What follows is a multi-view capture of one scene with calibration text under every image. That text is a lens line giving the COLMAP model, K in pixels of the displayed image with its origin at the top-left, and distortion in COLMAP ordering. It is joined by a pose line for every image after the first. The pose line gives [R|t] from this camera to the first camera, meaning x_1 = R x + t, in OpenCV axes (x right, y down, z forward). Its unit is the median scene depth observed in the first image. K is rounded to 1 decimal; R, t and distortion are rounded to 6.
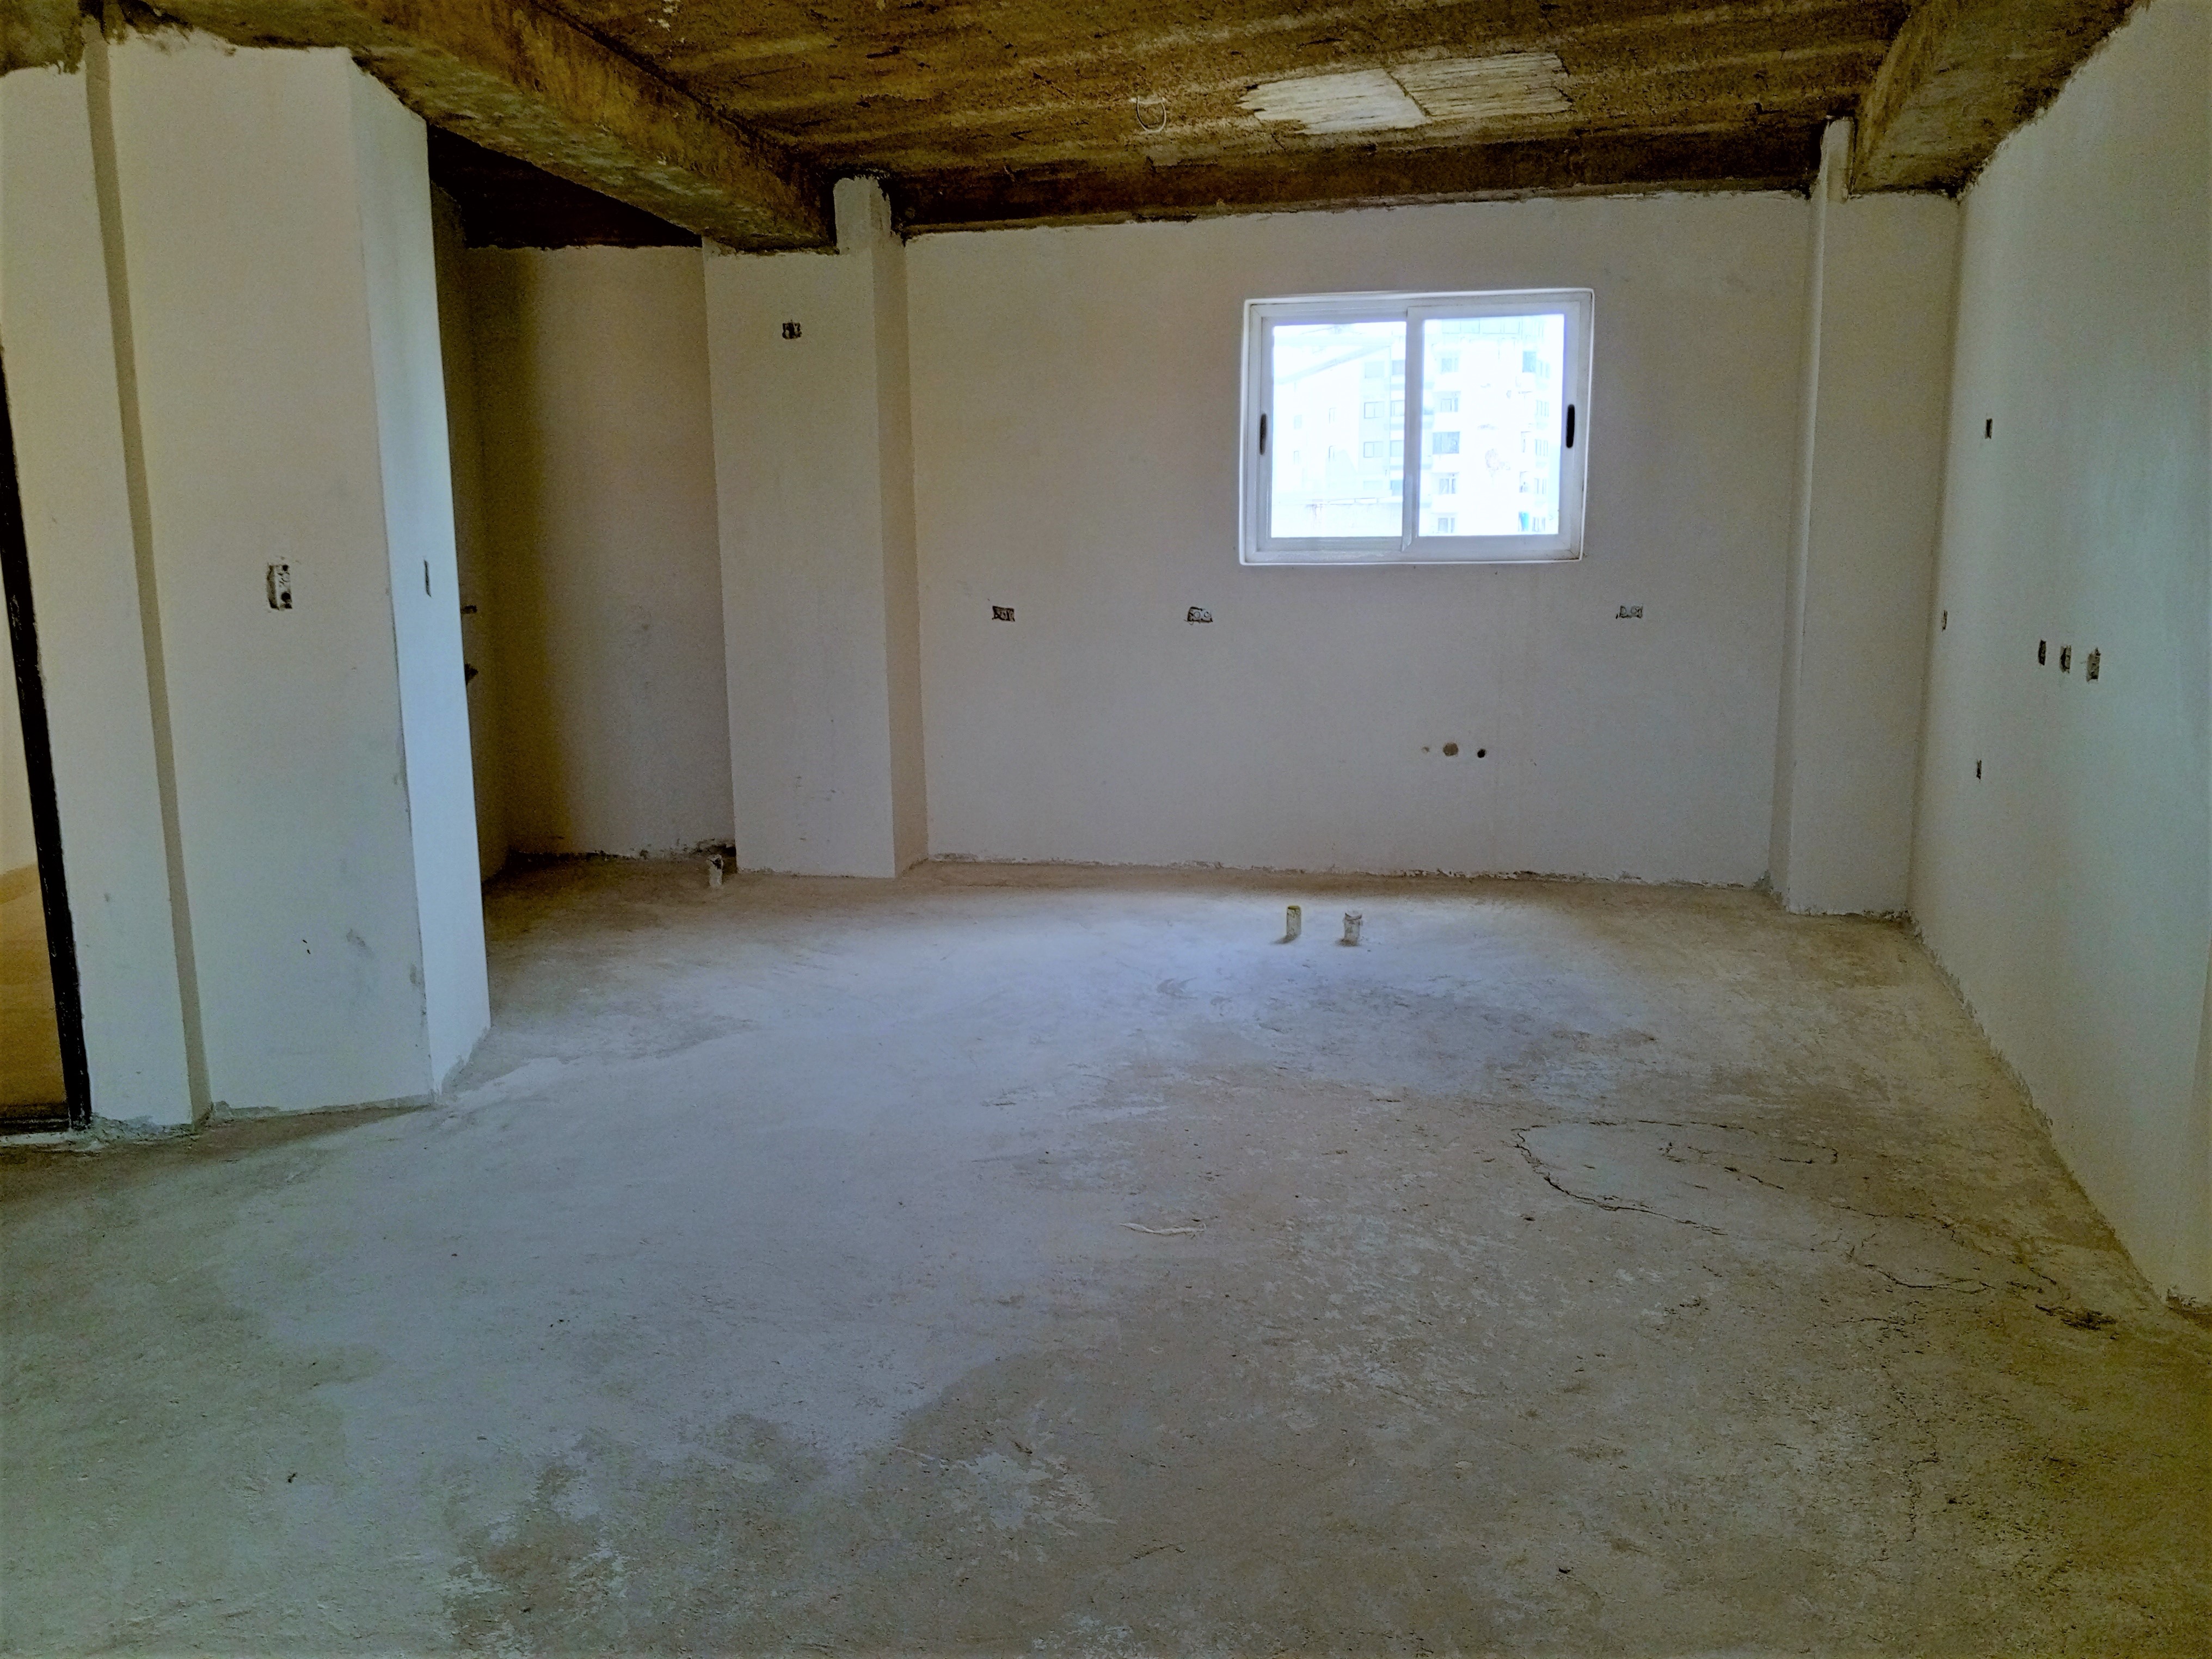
lens RADIAL K [[1662.4, 0, 1106.0], [0, 1662.4, 829.5], [0, 0, 1]] dist [0.048213, -0.092592]
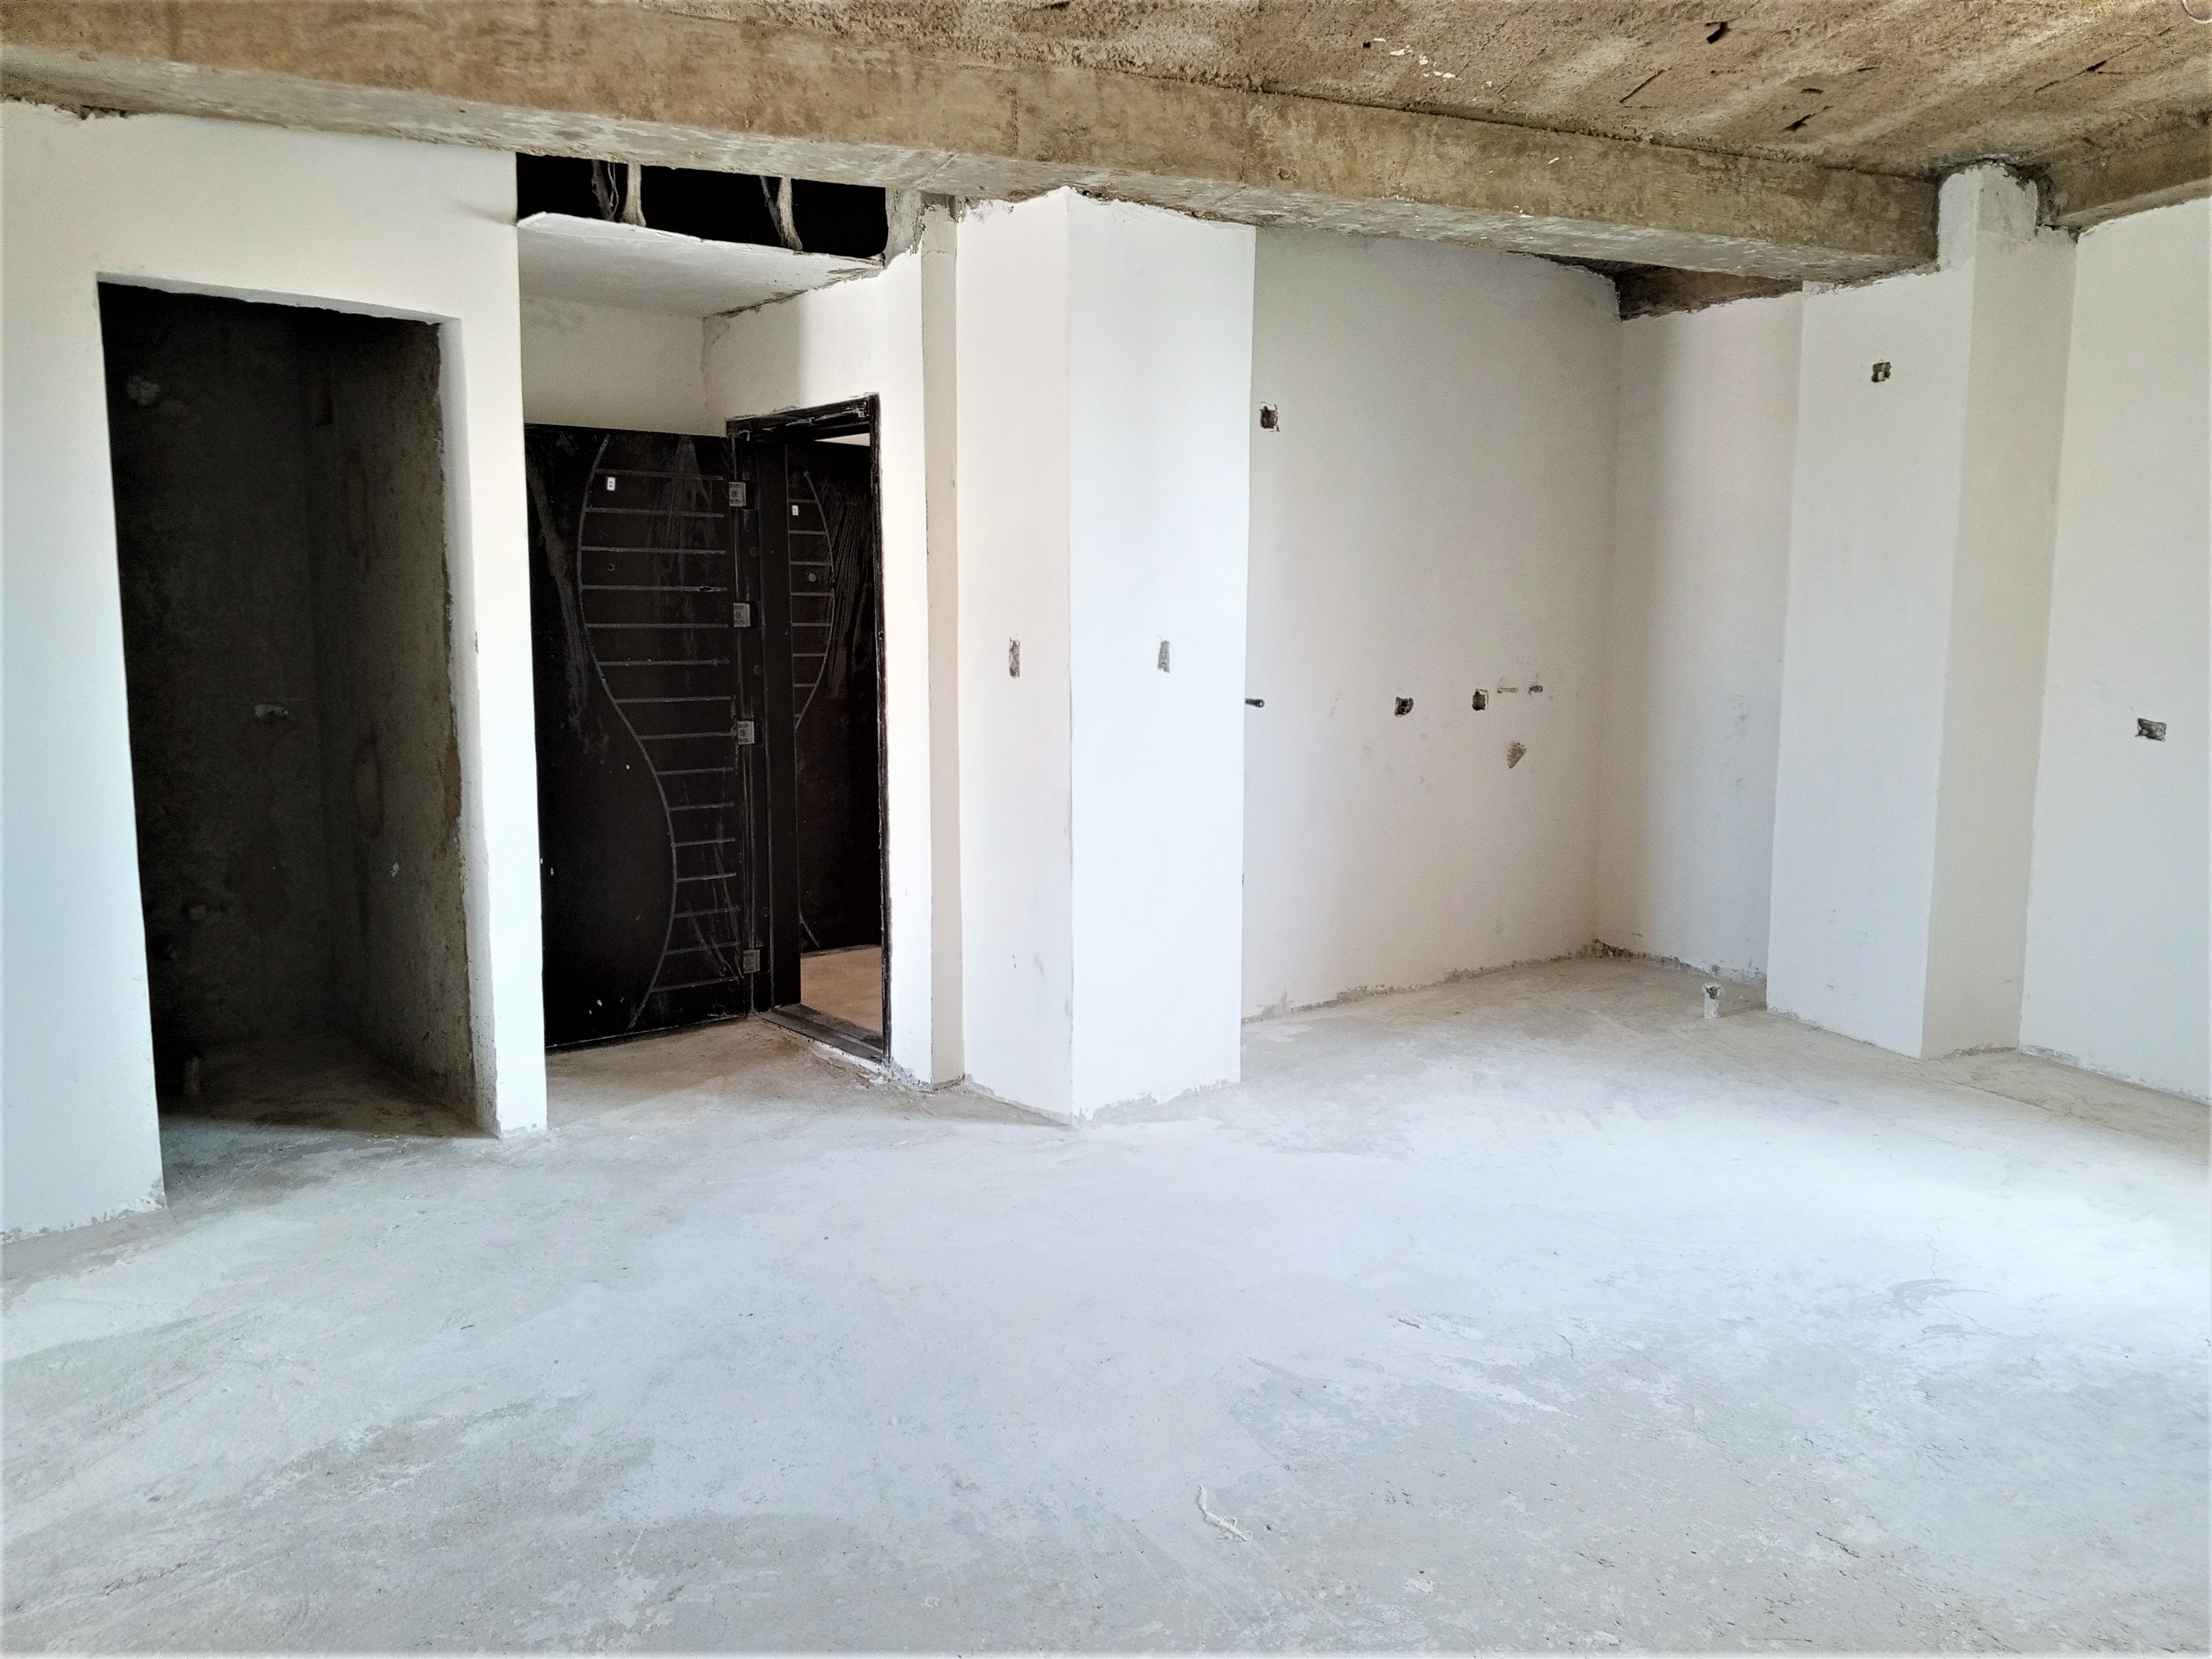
lens RADIAL K [[1616.2, 0, 1106.0], [0, 1616.2, 829.5], [0, 0, 1]] dist [0.037315, -0.085612]
pose [[0.512279, 0.117968, -0.850678, 0.474778], [-0.157349, 0.986647, 0.042068, -0.074263], [0.844281, 0.112303, 0.524001, 0.422590]]
